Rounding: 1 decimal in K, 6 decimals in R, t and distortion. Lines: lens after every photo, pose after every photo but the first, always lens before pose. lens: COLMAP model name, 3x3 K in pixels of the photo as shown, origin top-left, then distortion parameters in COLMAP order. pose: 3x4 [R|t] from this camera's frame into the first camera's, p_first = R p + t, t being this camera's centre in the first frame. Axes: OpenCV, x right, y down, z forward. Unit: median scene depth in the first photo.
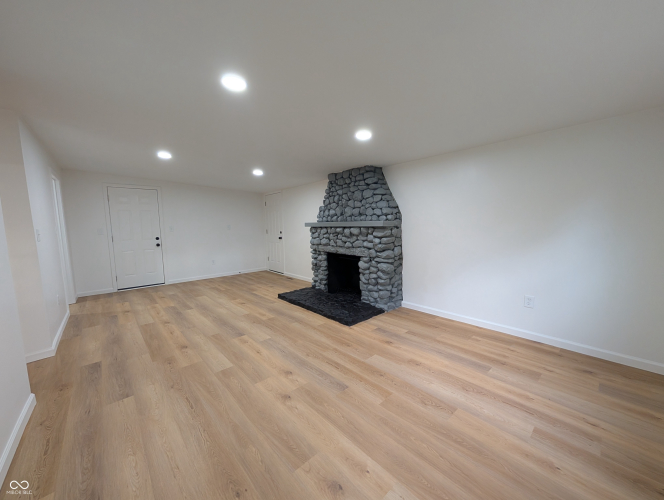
lens RADIAL K [[256.5, 0, 330.0], [0, 256.5, 251.4], [0, 0, 1]] dist [-0.000976, 0.000134]
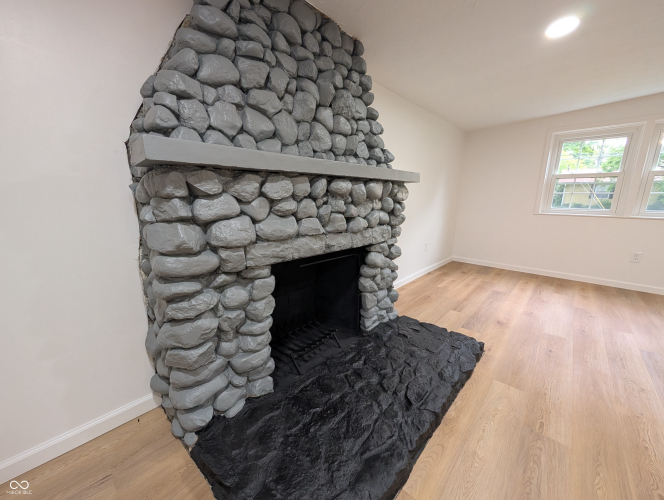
lens RADIAL K [[256.5, 0, 330.0], [0, 256.5, 251.4], [0, 0, 1]] dist [-0.000976, 0.000134]
pose [[-0.090394, -0.188837, 0.977839, -0.434866], [0.106605, 0.974383, 0.198025, -0.088335], [-0.990184, 0.122143, -0.067947, 1.377635]]
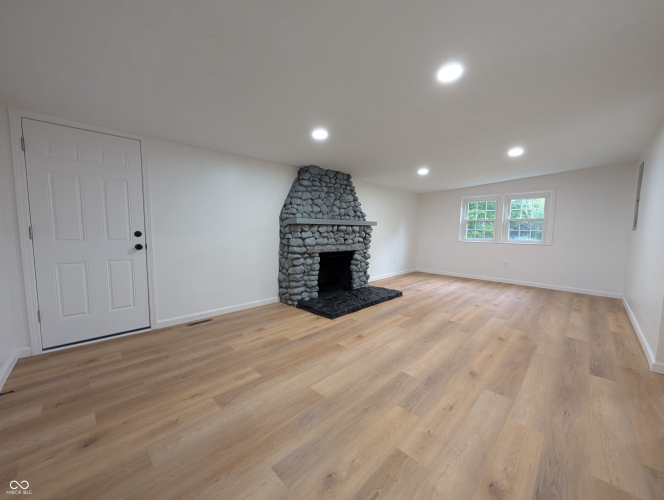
lens RADIAL K [[256.5, 0, 330.0], [0, 256.5, 251.4], [0, 0, 1]] dist [-0.000976, 0.000134]
pose [[-0.055058, -0.065038, 0.996363, -1.304652], [0.100282, 0.992471, 0.070325, -0.088788], [-0.993435, 0.103789, -0.048121, 1.452911]]
